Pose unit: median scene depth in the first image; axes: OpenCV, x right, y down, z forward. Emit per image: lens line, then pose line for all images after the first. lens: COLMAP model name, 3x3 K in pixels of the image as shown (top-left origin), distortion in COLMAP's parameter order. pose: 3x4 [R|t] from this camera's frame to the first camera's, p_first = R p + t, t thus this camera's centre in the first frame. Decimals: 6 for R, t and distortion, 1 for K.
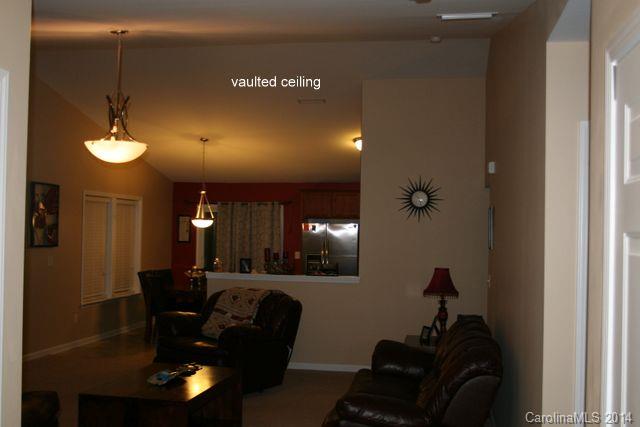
lens RADIAL K [[751.6, 0, 322.9], [0, 751.6, 221.3], [0, 0, 1]] dist [-0.081770, 0.057293]
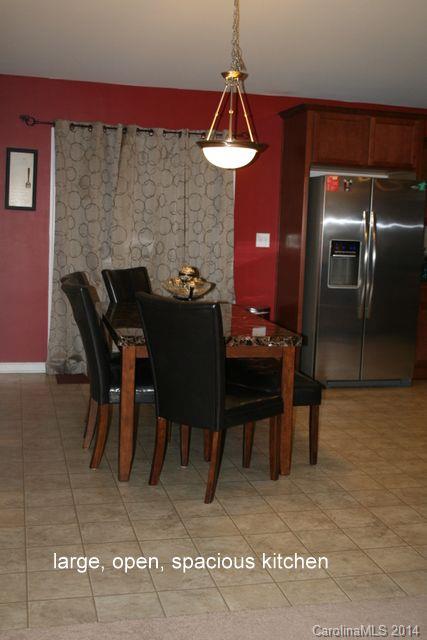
lens RADIAL K [[792.6, 0, 213.5], [0, 792.6, 320.0], [0, 0, 1]] dist [-0.041039, -0.003681]
pose [[0.914625, -0.028290, 0.403312, -0.426748], [-0.030686, 0.989814, 0.139018, 0.037755], [-0.403137, -0.139526, 0.904441, 0.801433]]
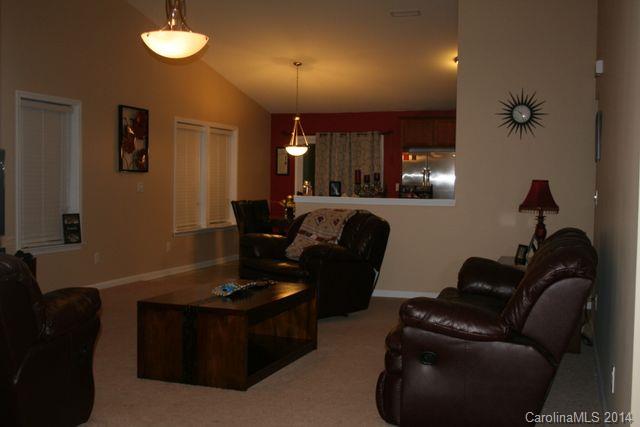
lens RADIAL K [[751.6, 0, 322.9], [0, 751.6, 221.3], [0, 0, 1]] dist [-0.081770, 0.057293]
pose [[0.987706, 0.003378, -0.156286, 0.032047], [0.006688, 0.997938, 0.063836, 0.040924], [0.156180, -0.064096, 0.985647, 0.058181]]
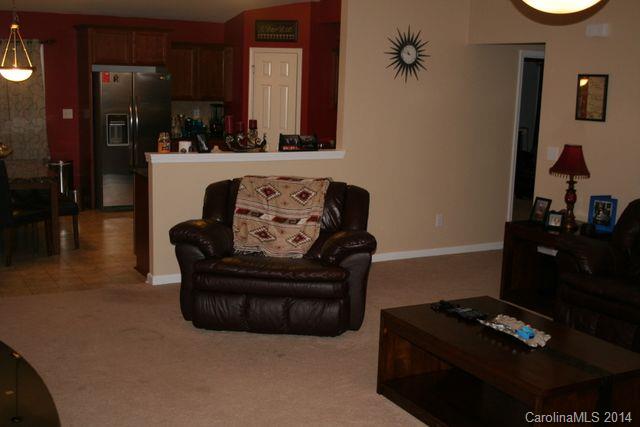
lens RADIAL K [[792.6, 0, 320.0], [0, 792.6, 223.8], [0, 0, 1]] dist [-0.041039, -0.003681]
pose [[0.774094, -0.108167, 0.623762, -0.511716], [-0.026711, 0.978837, 0.202889, -0.020948], [-0.632507, -0.173717, 0.754823, 0.365625]]
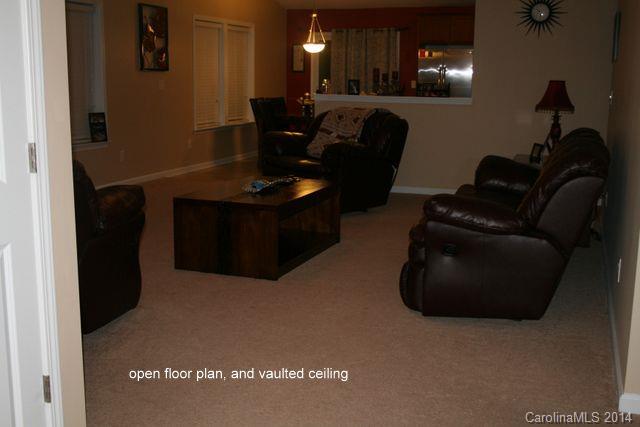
lens RADIAL K [[751.6, 0, 322.9], [0, 751.6, 221.3], [0, 0, 1]] dist [-0.081770, 0.057293]
pose [[0.985566, 0.025909, -0.167300, 0.024987], [0.008431, 0.979481, 0.201359, 0.035121], [0.169084, -0.199863, 0.965125, 0.026324]]
